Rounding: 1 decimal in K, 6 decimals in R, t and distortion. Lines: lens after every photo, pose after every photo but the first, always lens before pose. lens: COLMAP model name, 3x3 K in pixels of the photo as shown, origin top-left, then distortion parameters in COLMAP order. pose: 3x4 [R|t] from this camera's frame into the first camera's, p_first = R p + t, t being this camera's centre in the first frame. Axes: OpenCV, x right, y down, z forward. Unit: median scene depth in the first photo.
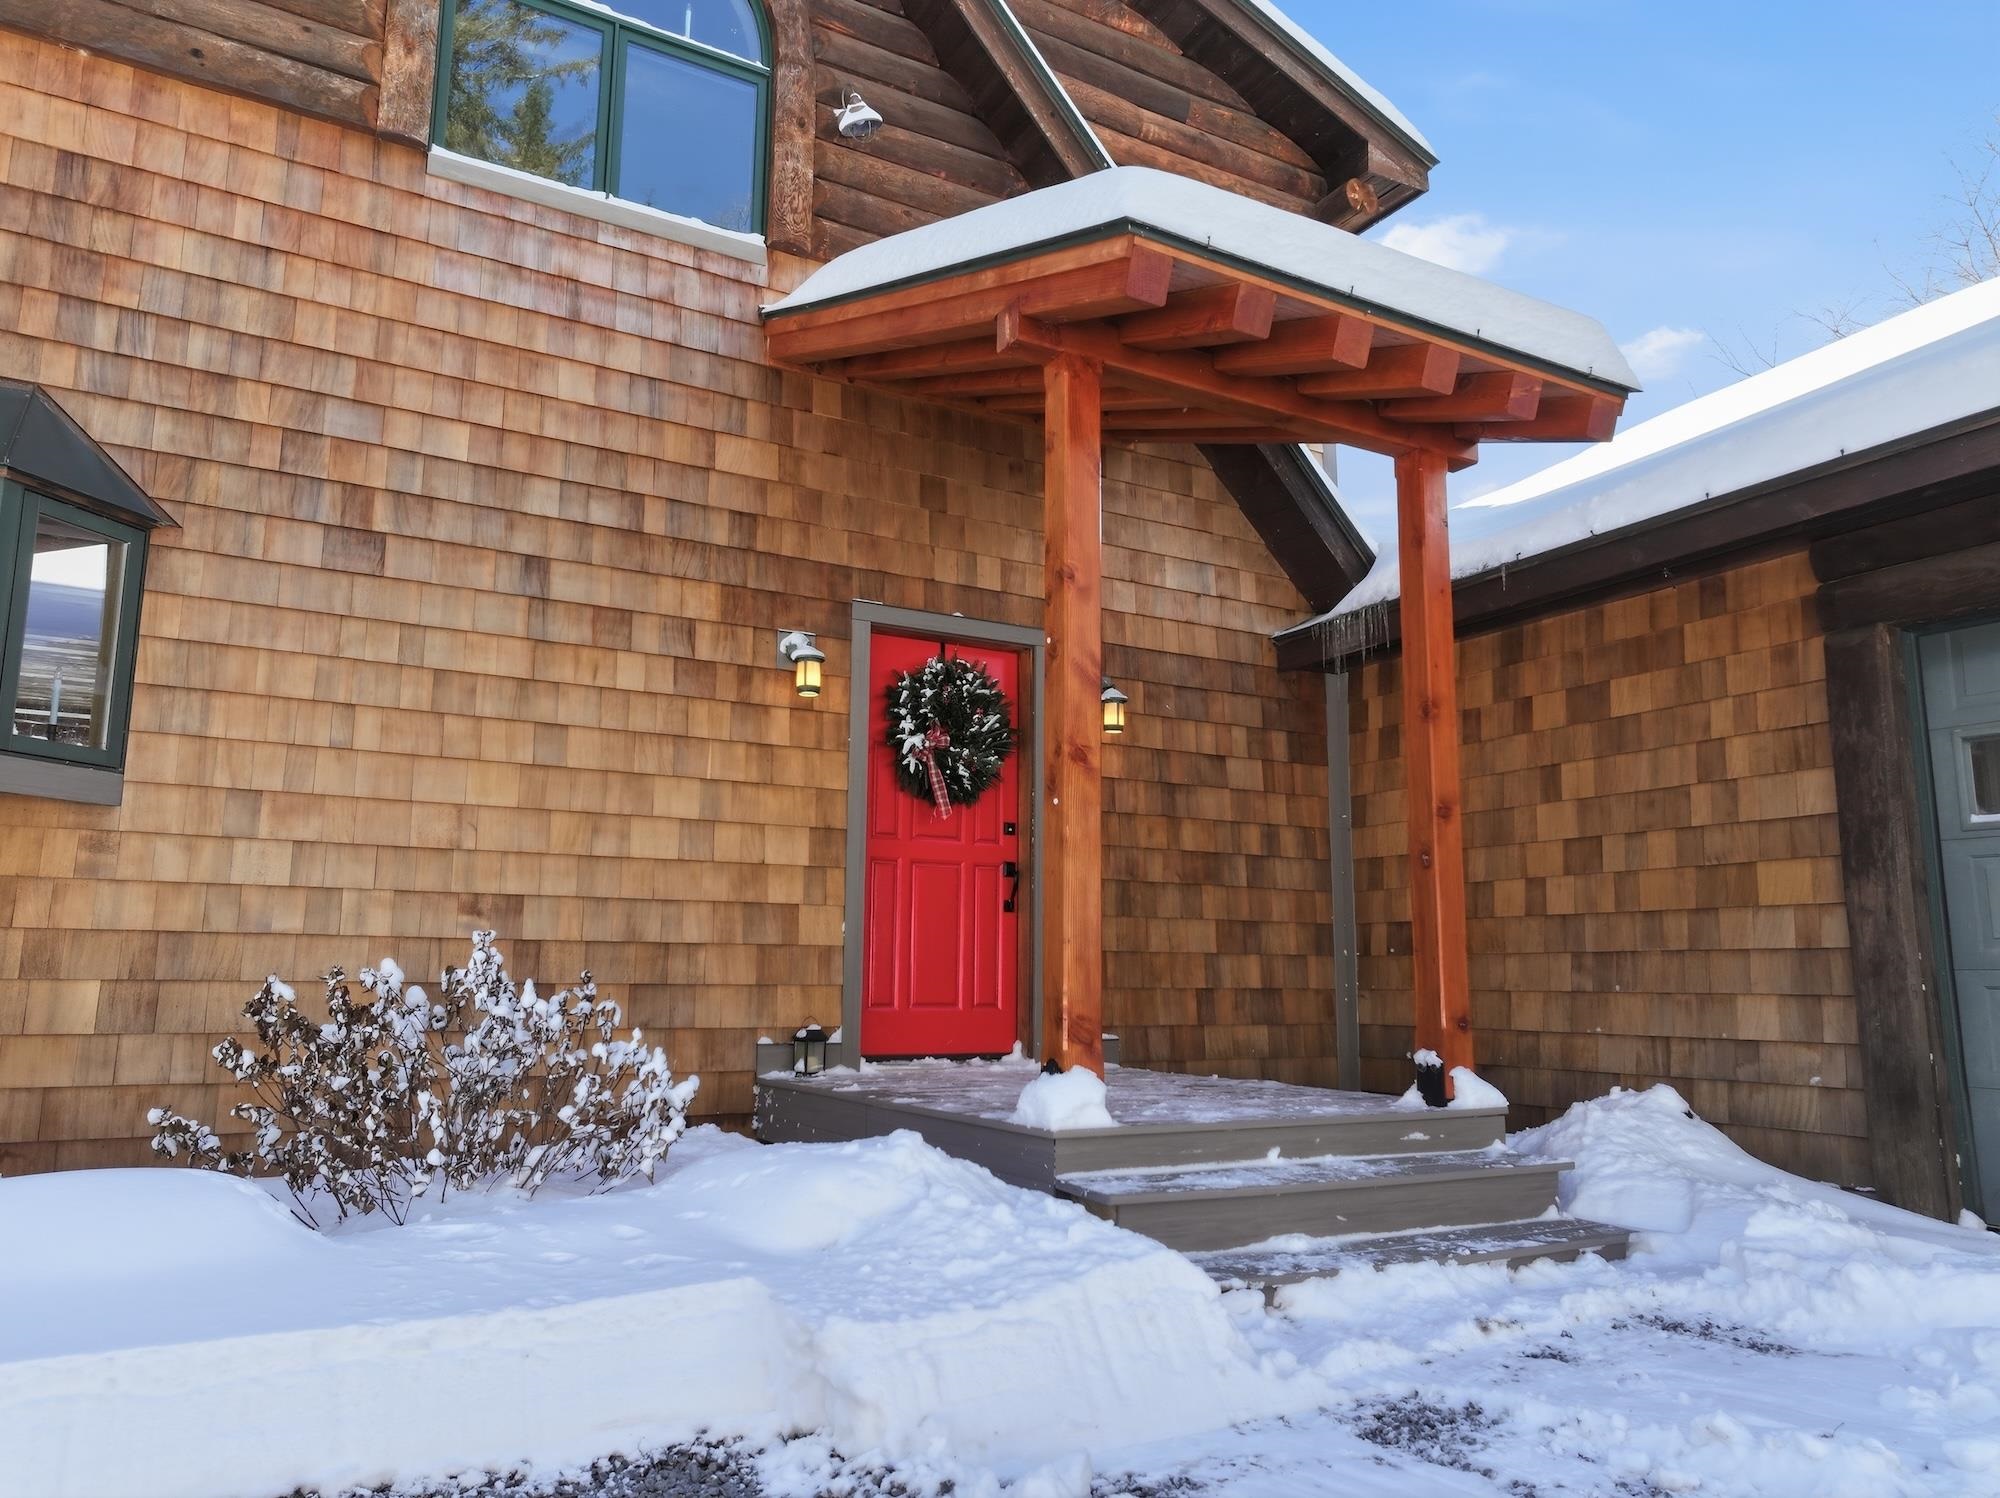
lens RADIAL K [[1406.6, 0, 1002.4], [0, 1406.6, 742.4], [0, 0, 1]] dist [0.007052, -0.005462]
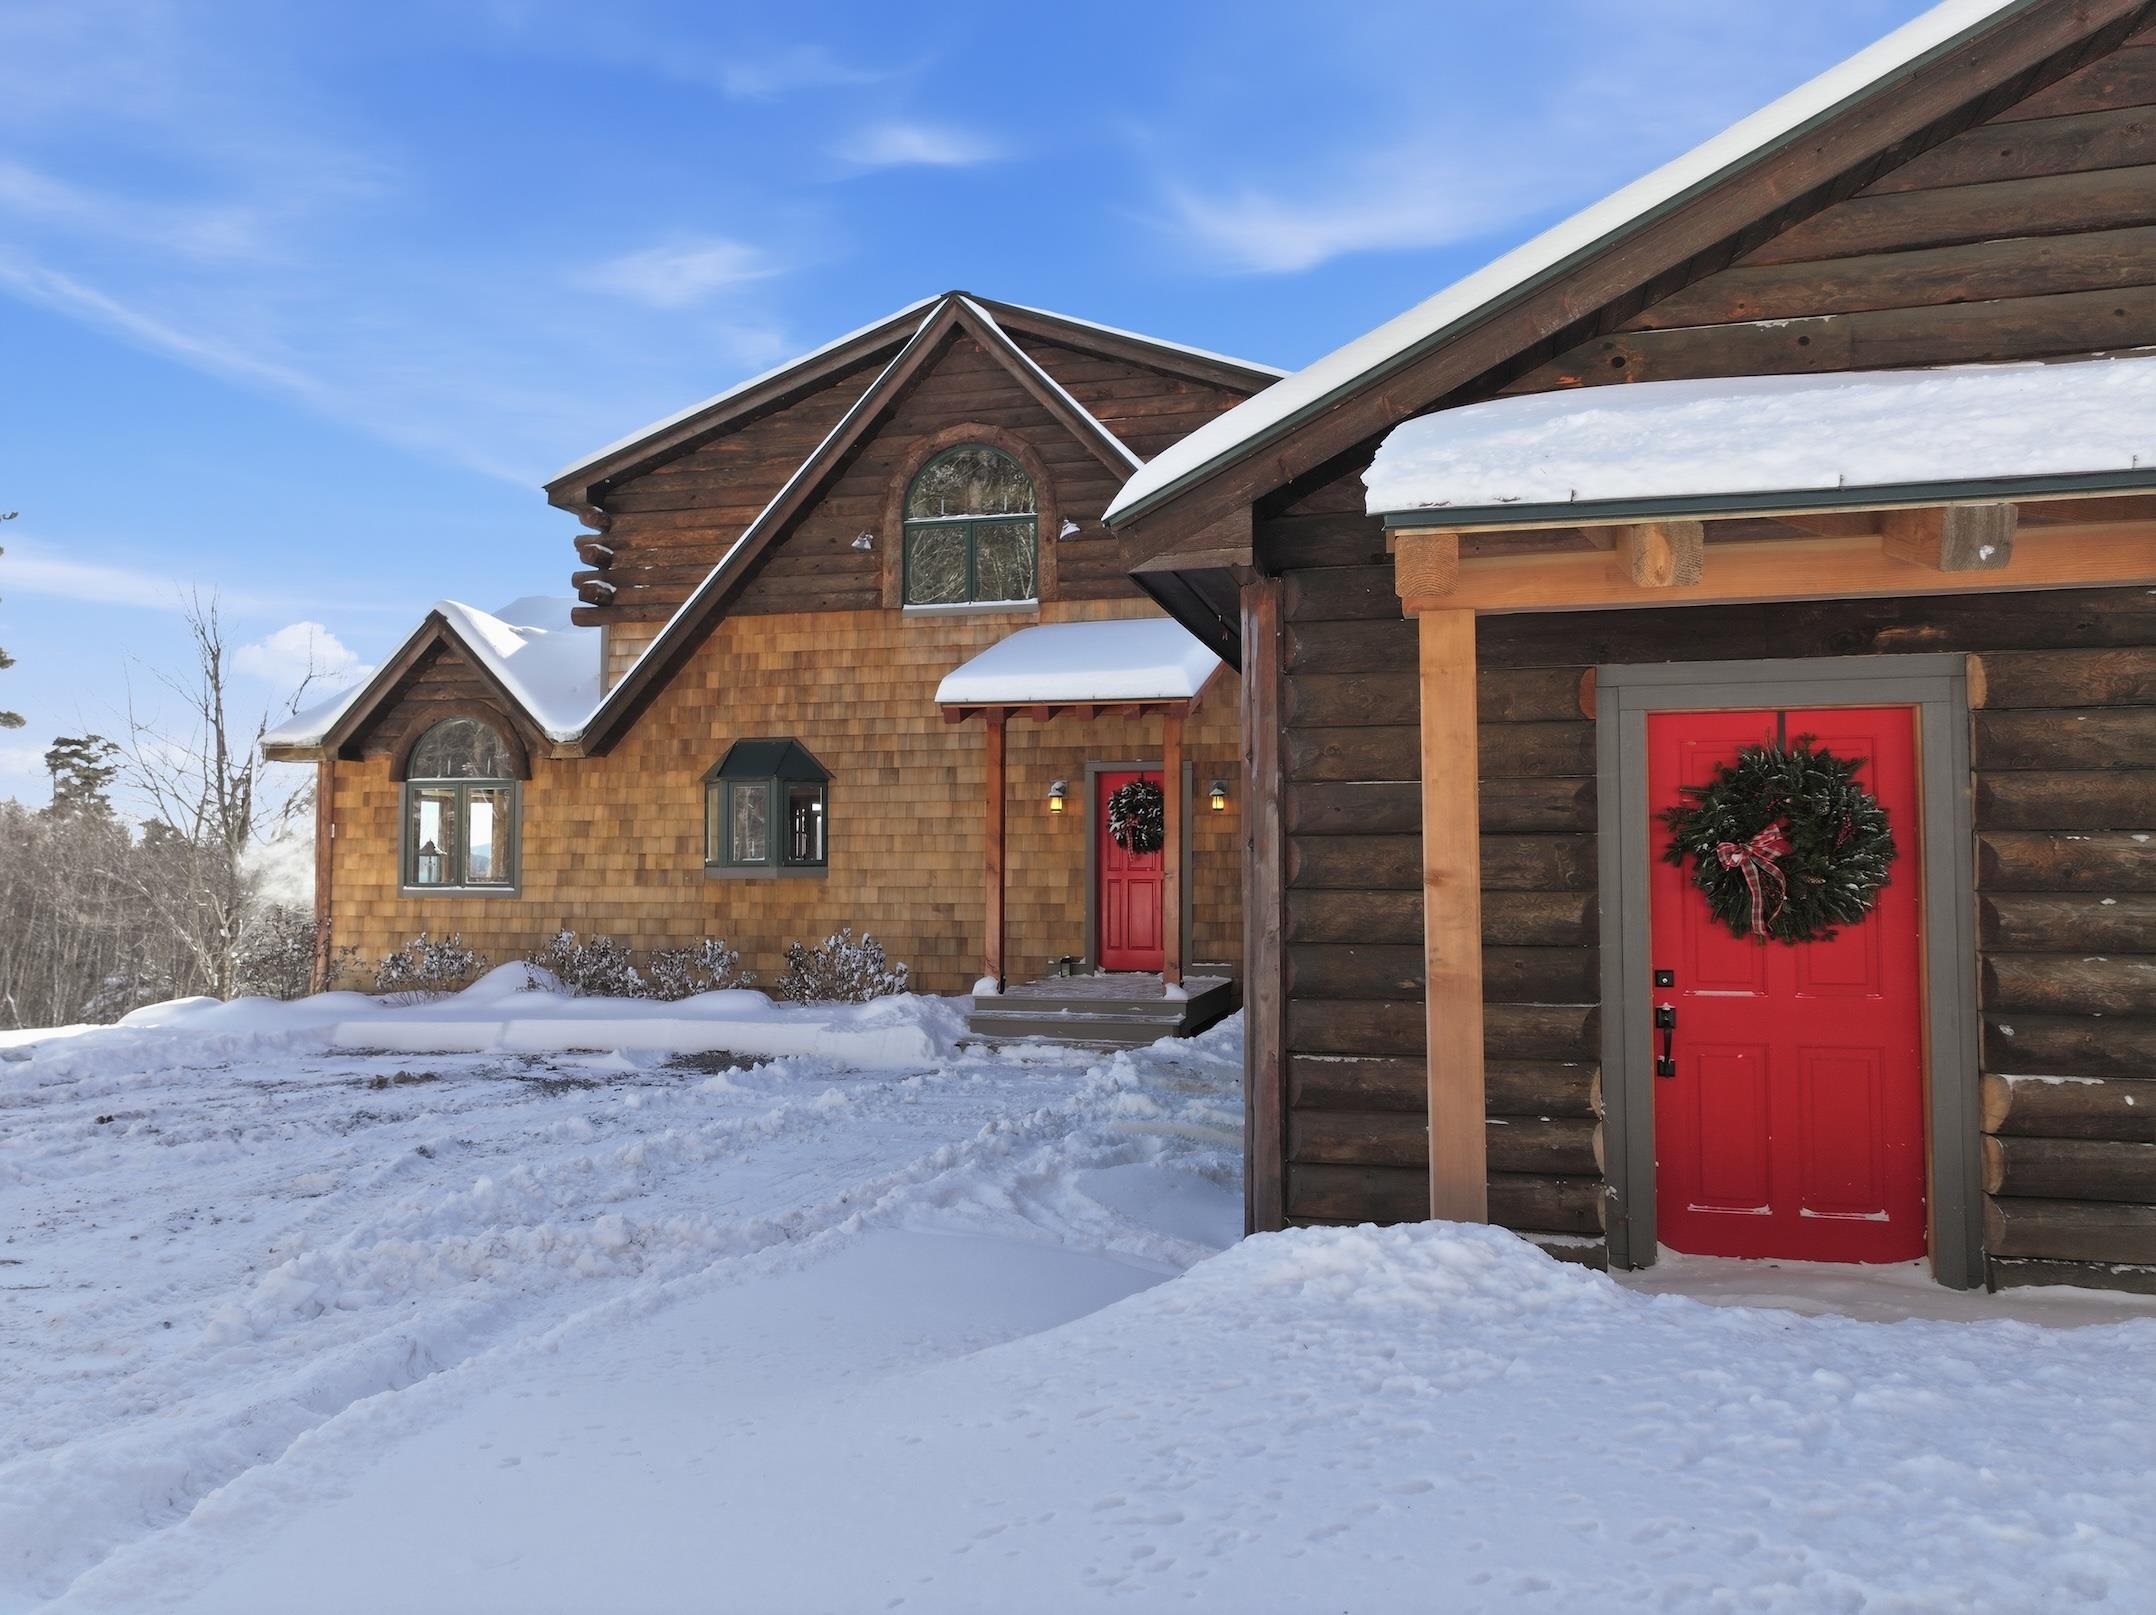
lens RADIAL K [[1516.3, 0, 1077.2], [0, 1516.3, 810.9], [0, 0, 1]] dist [0.007052, -0.005462]
pose [[0.706095, -0.038293, -0.707081, 1.761092], [0.126291, 0.989338, 0.072536, -0.228040], [0.696765, -0.140515, 0.703402, -0.754274]]
